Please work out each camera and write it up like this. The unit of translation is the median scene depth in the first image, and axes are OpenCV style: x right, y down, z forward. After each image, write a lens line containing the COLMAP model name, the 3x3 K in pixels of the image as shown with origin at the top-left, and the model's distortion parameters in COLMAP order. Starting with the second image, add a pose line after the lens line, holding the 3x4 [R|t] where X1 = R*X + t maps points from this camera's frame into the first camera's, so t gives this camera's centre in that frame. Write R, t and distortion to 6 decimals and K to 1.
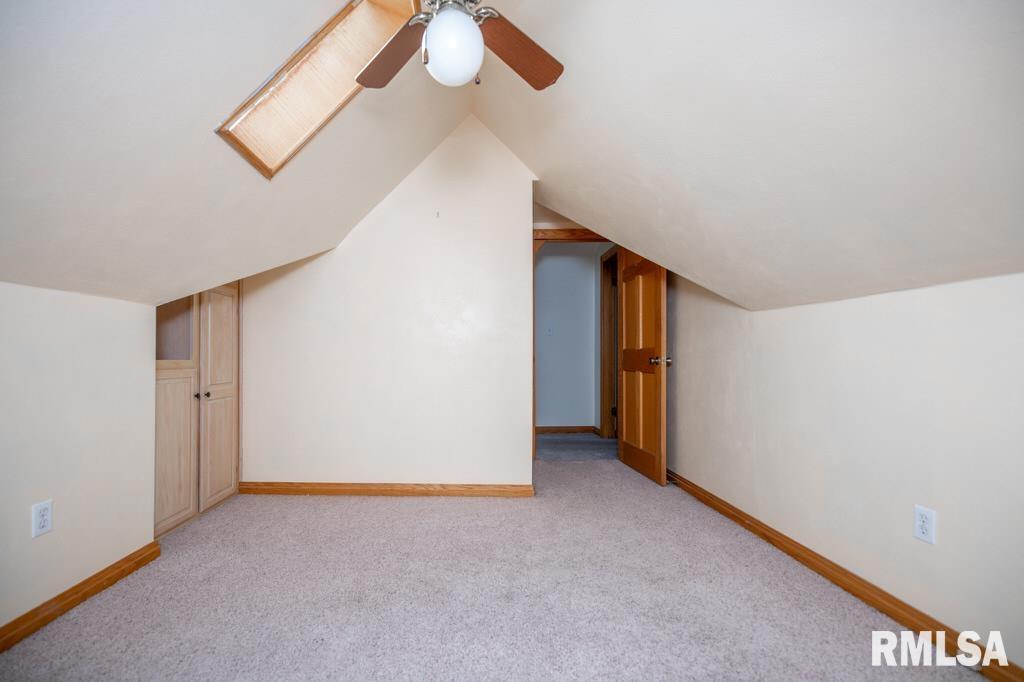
lens RADIAL K [[433.0, 0, 509.2], [0, 433.0, 357.1], [0, 0, 1]] dist [-0.001161, -0.000247]
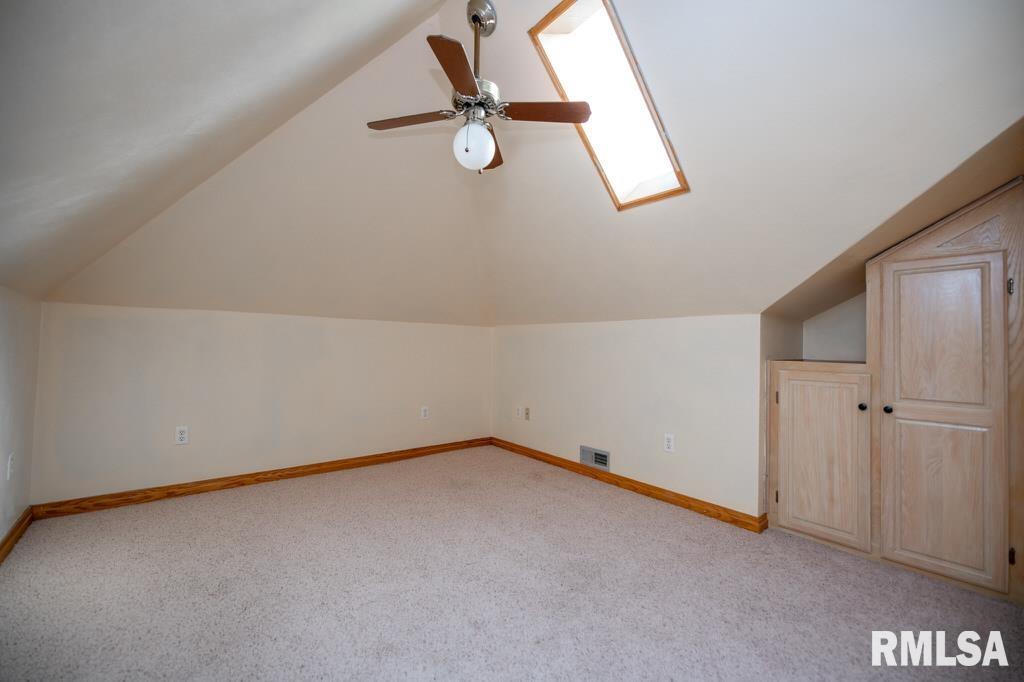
lens RADIAL K [[416.3, 0, 513.8], [0, 416.3, 338.3], [0, 0, 1]] dist [-0.000909, -0.000775]
pose [[-0.820817, -0.007664, -0.571140, 0.317299], [0.004810, 0.999782, -0.020327, -0.032423], [0.571172, -0.019432, -0.820601, 1.364912]]
